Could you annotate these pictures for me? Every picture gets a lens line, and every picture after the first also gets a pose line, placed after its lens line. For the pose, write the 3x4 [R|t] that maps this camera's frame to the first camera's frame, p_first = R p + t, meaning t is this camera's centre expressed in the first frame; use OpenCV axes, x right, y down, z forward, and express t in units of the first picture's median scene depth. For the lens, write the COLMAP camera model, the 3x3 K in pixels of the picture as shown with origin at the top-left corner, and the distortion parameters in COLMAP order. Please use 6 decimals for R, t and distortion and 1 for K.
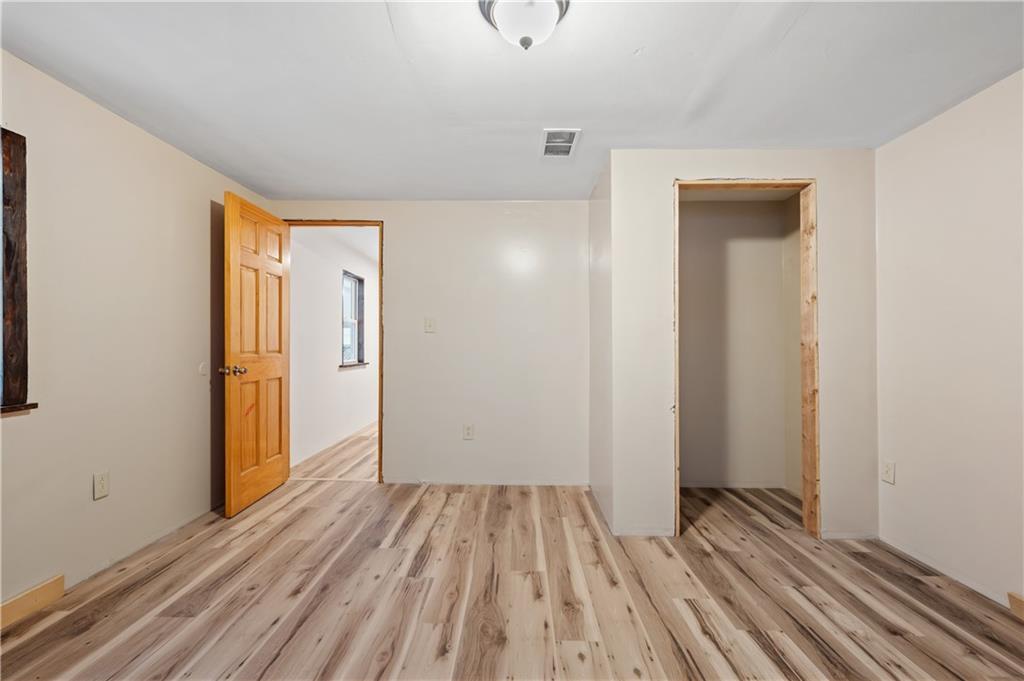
lens RADIAL K [[457.9, 0, 511.6], [0, 457.9, 342.6], [0, 0, 1]] dist [-0.001220, -0.000578]
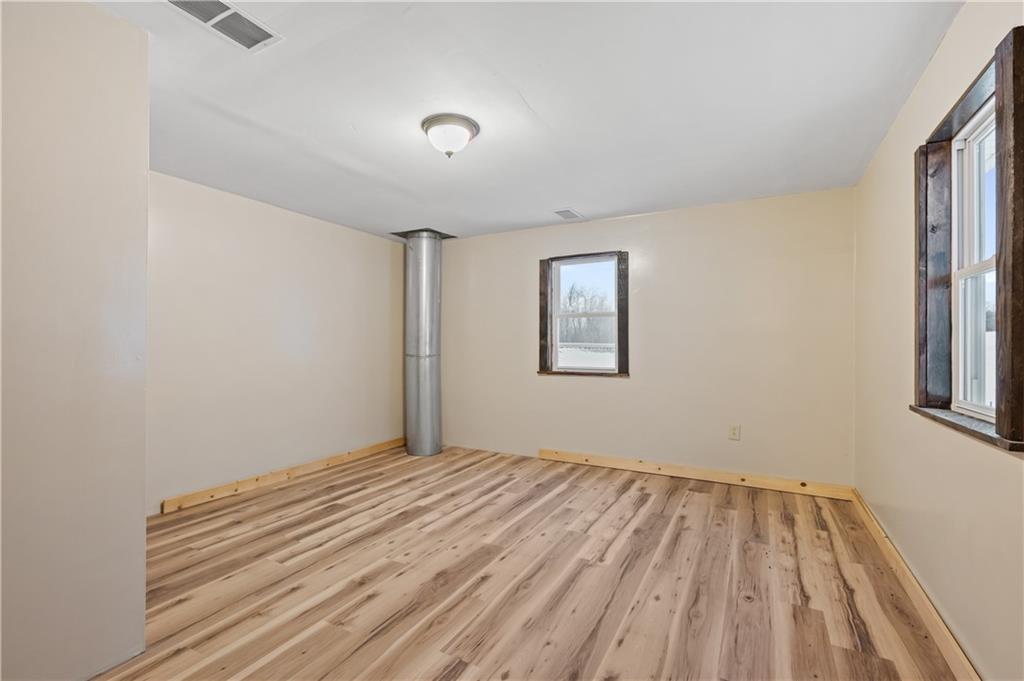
lens RADIAL K [[457.9, 0, 504.9], [0, 457.9, 340.8], [0, 0, 1]] dist [-0.001220, -0.000578]
pose [[-0.881433, 0.001047, 0.472308, -0.711079], [-0.003179, 0.999962, -0.008151, -0.002719], [-0.472298, -0.008686, -0.881396, 1.841436]]
